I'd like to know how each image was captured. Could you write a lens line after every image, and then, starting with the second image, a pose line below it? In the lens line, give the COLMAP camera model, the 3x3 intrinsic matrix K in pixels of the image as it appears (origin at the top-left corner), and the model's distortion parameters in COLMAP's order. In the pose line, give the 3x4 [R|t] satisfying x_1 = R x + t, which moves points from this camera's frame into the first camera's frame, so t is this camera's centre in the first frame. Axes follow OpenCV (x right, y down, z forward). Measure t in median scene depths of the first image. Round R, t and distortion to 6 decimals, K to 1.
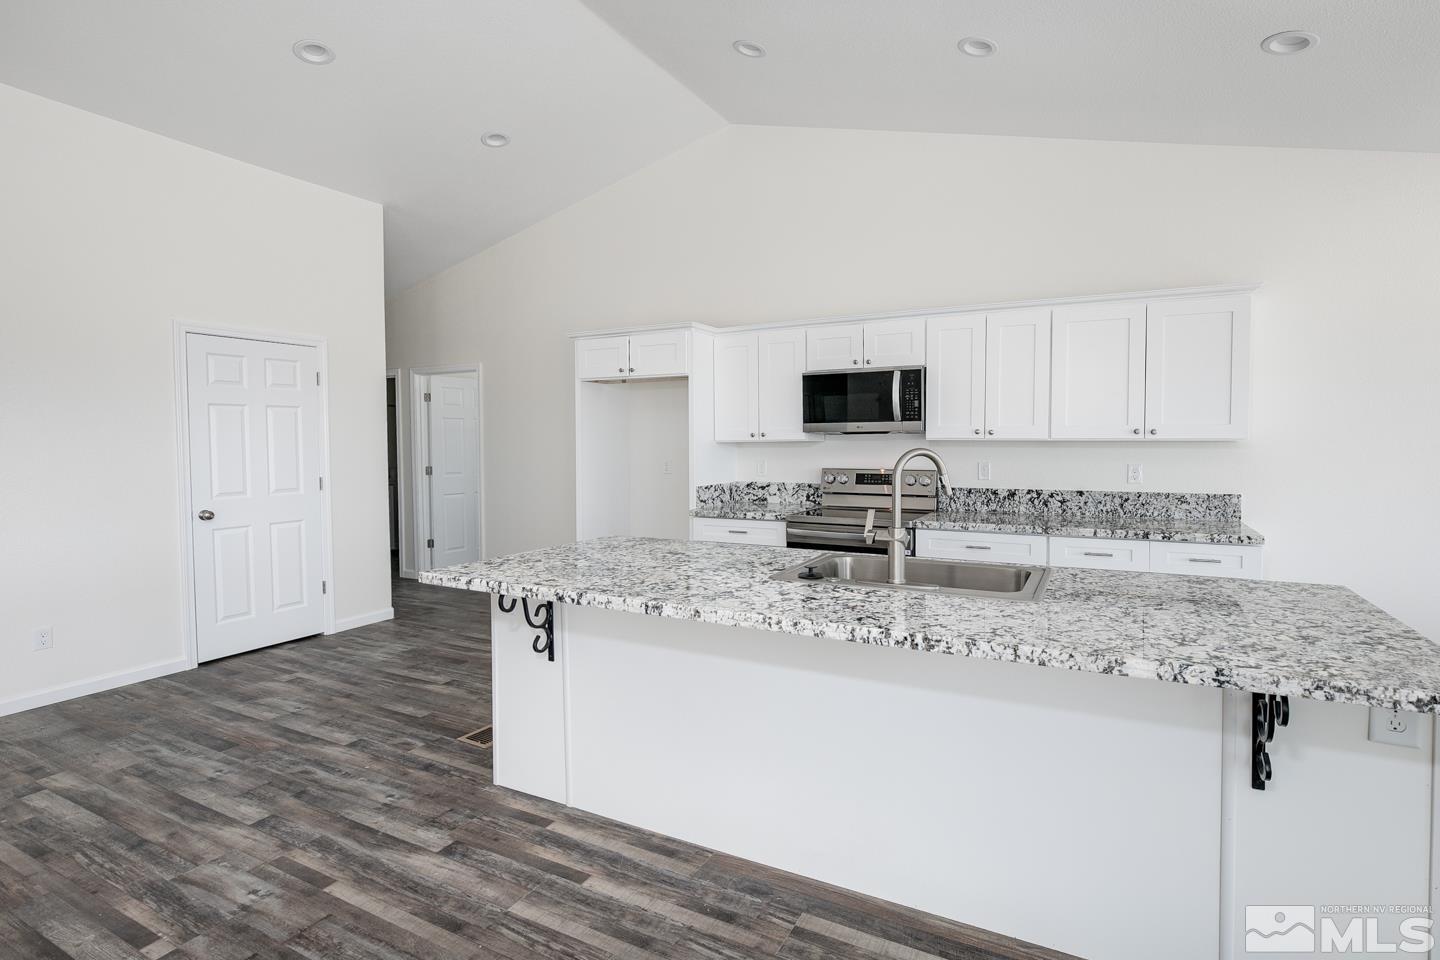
lens RADIAL K [[675.9, 0, 733.9], [0, 675.9, 467.9], [0, 0, 1]] dist [0.000335, 0.000406]
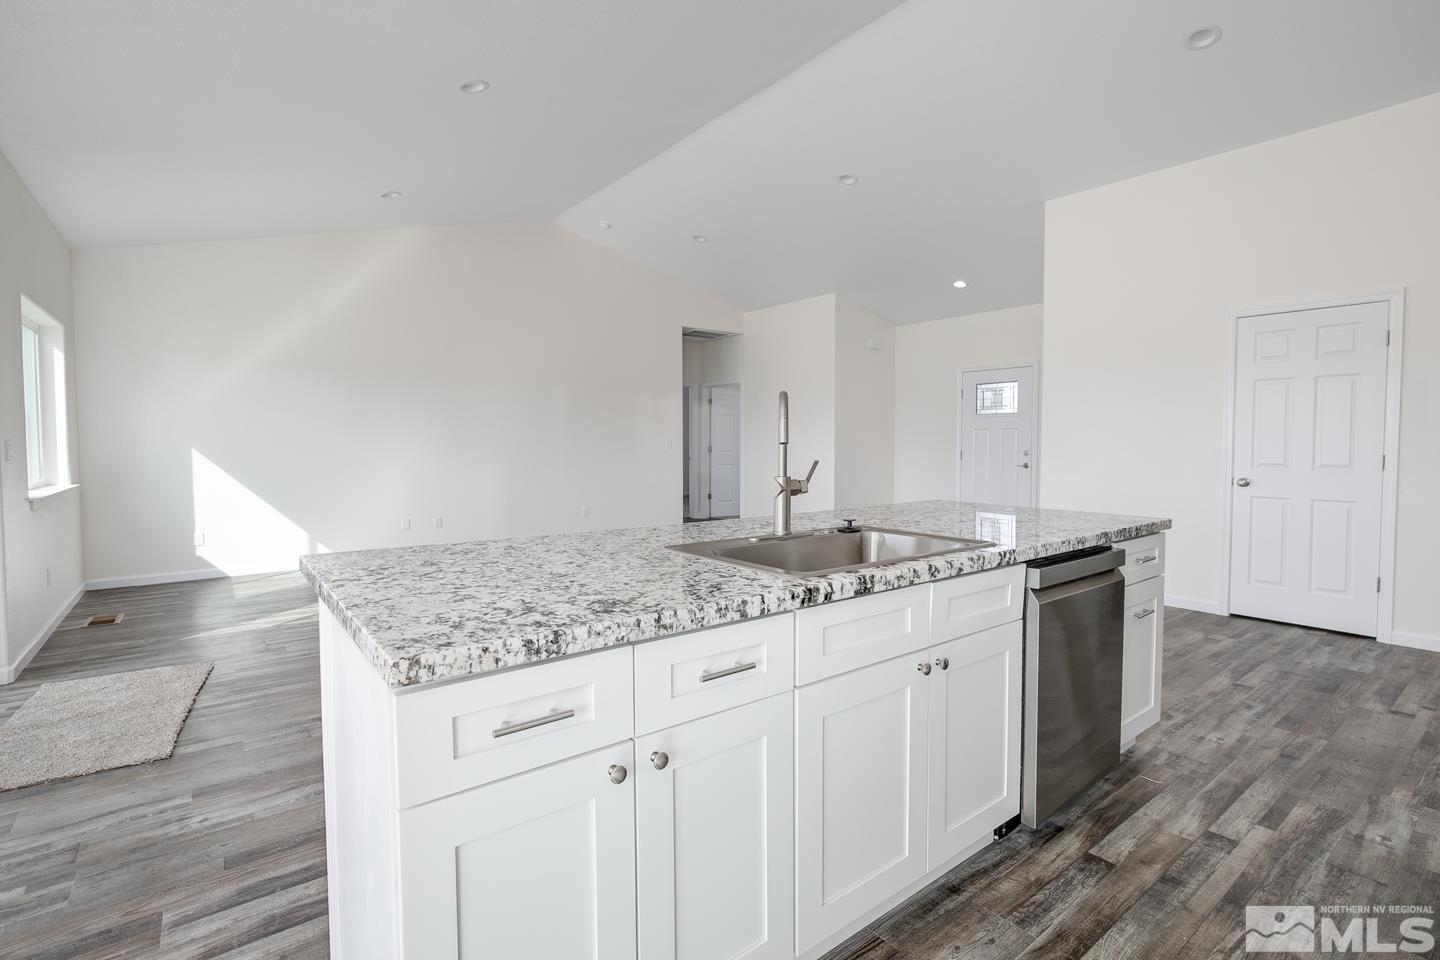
lens RADIAL K [[675.9, 0, 721.8], [0, 675.9, 510.2], [0, 0, 1]] dist [0.000335, 0.000406]
pose [[-0.403043, 0.096878, -0.910039, 0.608241], [-0.036677, 0.991873, 0.121833, 0.009135], [0.914446, 0.082481, -0.396214, 0.686900]]
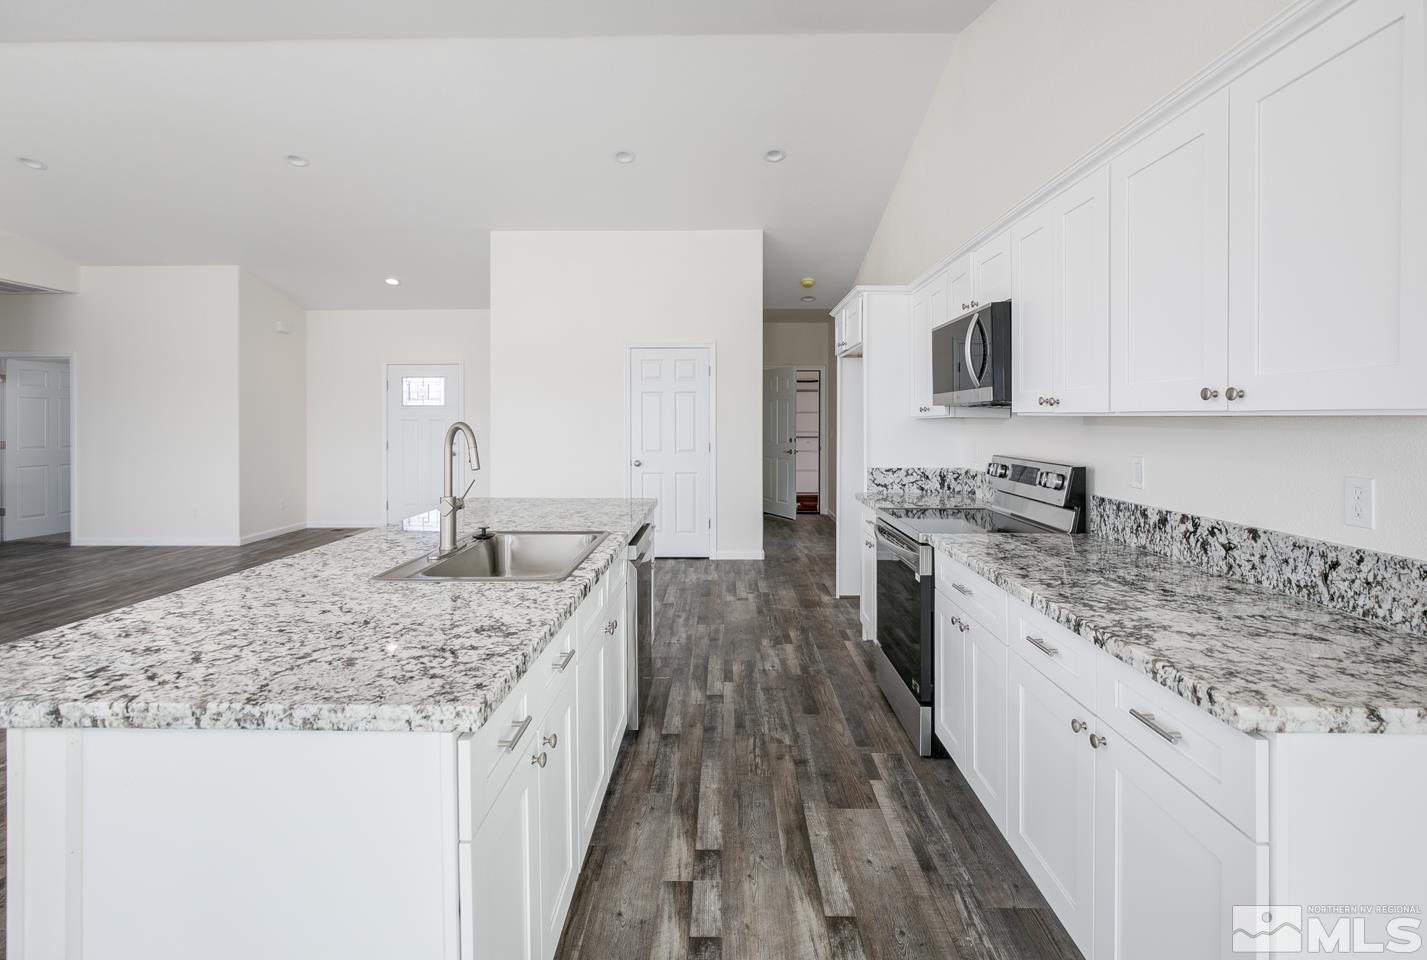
lens RADIAL K [[669.8, 0, 719.0], [0, 669.8, 489.3], [0, 0, 1]] dist [0.000335, 0.000406]
pose [[0.459266, 0.095040, -0.883200, 0.713405], [-0.033708, 0.995408, 0.089586, -0.018875], [0.887659, -0.011373, 0.460360, 0.469727]]
